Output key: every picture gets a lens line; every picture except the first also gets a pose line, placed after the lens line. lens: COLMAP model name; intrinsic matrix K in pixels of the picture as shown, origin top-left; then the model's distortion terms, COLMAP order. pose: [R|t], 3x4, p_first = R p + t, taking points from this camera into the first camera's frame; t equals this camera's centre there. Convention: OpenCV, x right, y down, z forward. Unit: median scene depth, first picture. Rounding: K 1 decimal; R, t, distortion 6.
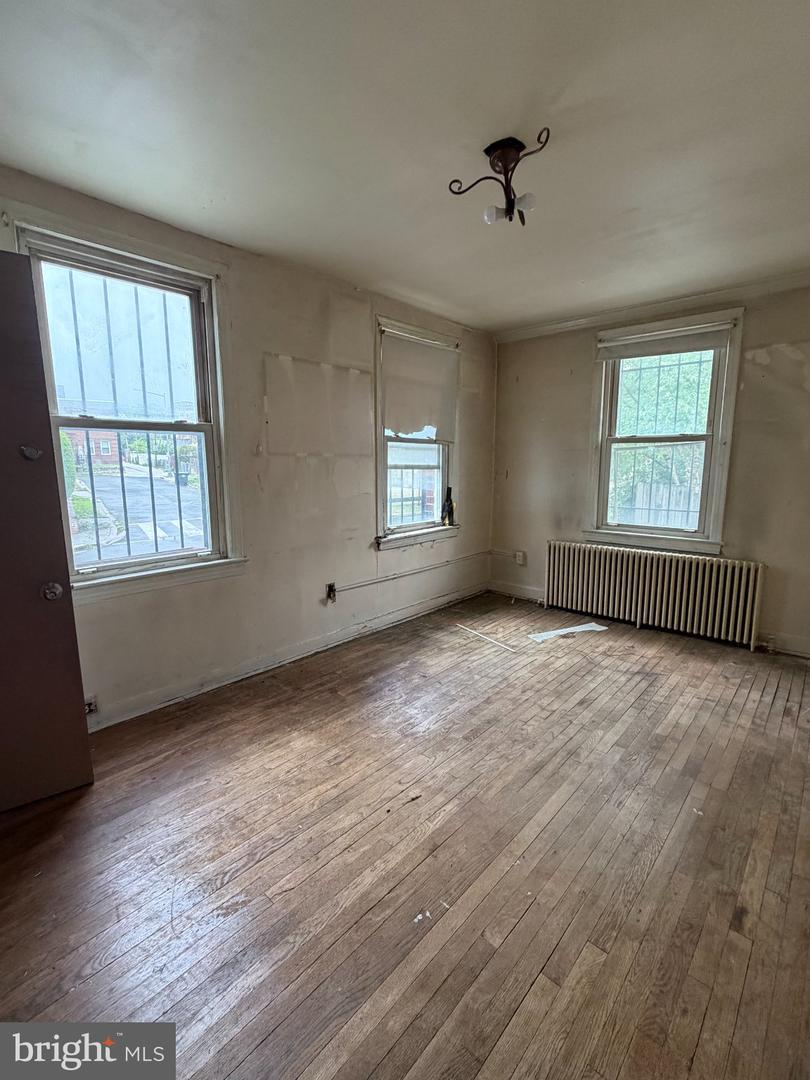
lens RADIAL K [[492.8, 0, 405.0], [0, 492.8, 540.0], [0, 0, 1]] dist [0.000879, -0.000761]
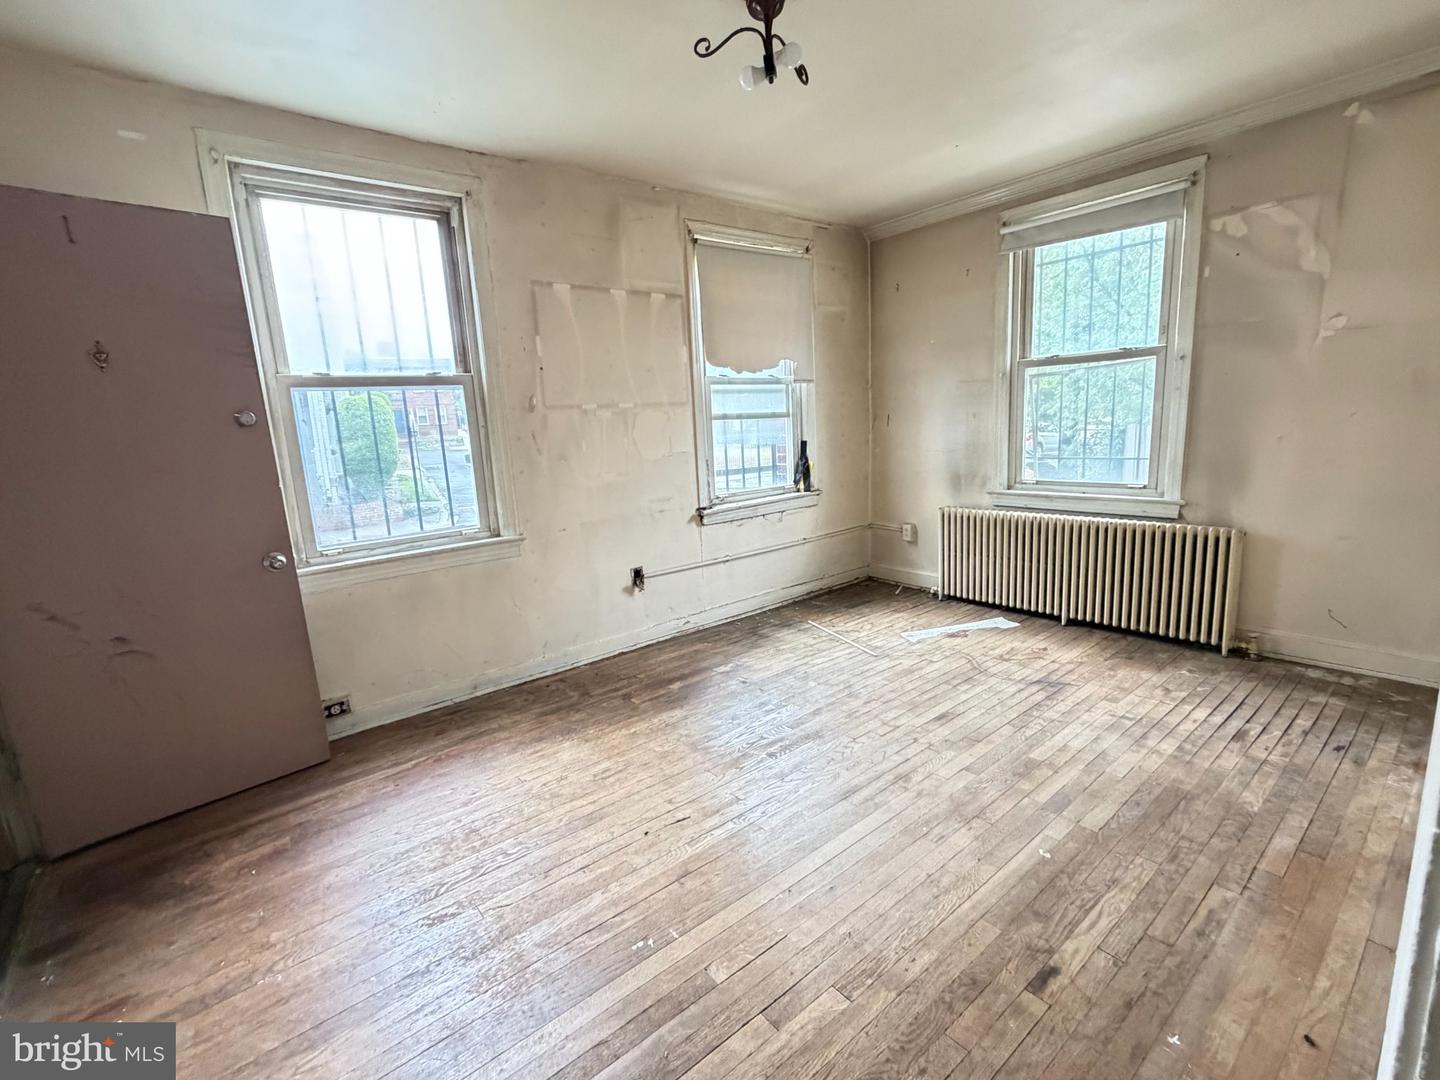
lens RADIAL K [[657.1, 0, 715.6], [0, 657.1, 544.9], [0, 0, 1]] dist [0.000879, -0.000761]
pose [[0.986600, -0.020338, -0.161882, 0.173823], [0.026181, 0.999077, 0.034041, 0.022024], [0.161041, -0.037823, 0.986223, -0.032173]]
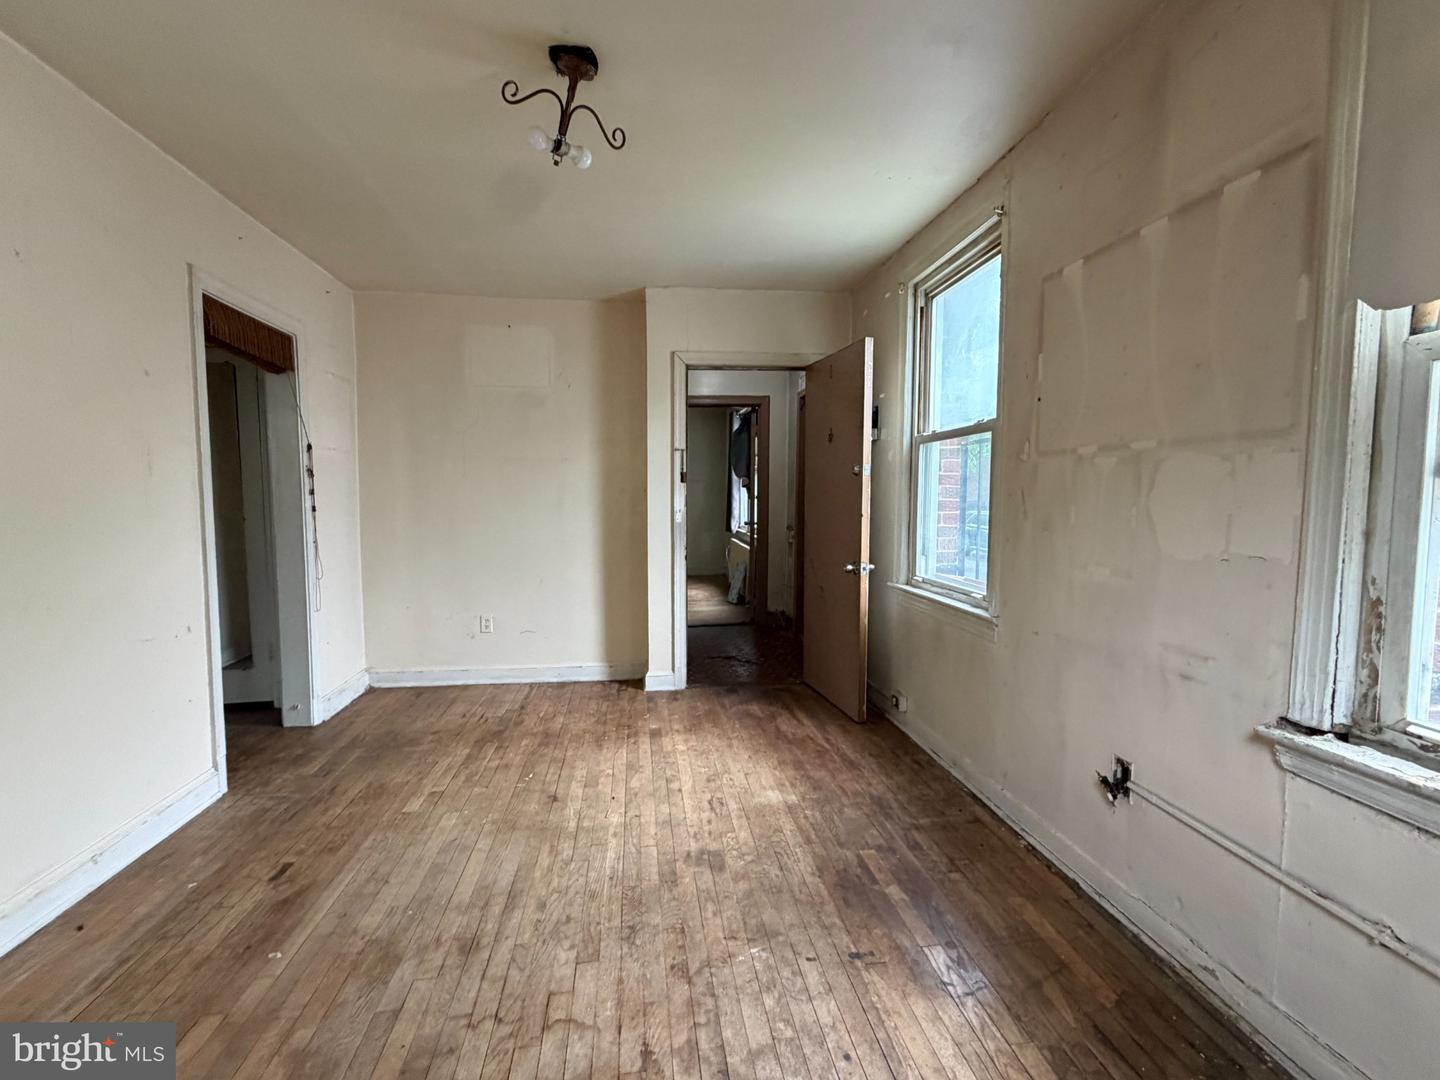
lens RADIAL K [[659.0, 0, 720.0], [0, 659.0, 540.0], [0, 0, 1]] dist [0.003183, 0.000138]
pose [[-0.652348, 0.053322, -0.756042, 0.551004], [-0.119704, 0.977754, 0.172244, -0.168027], [0.748407, 0.202864, -0.631453, 1.246398]]
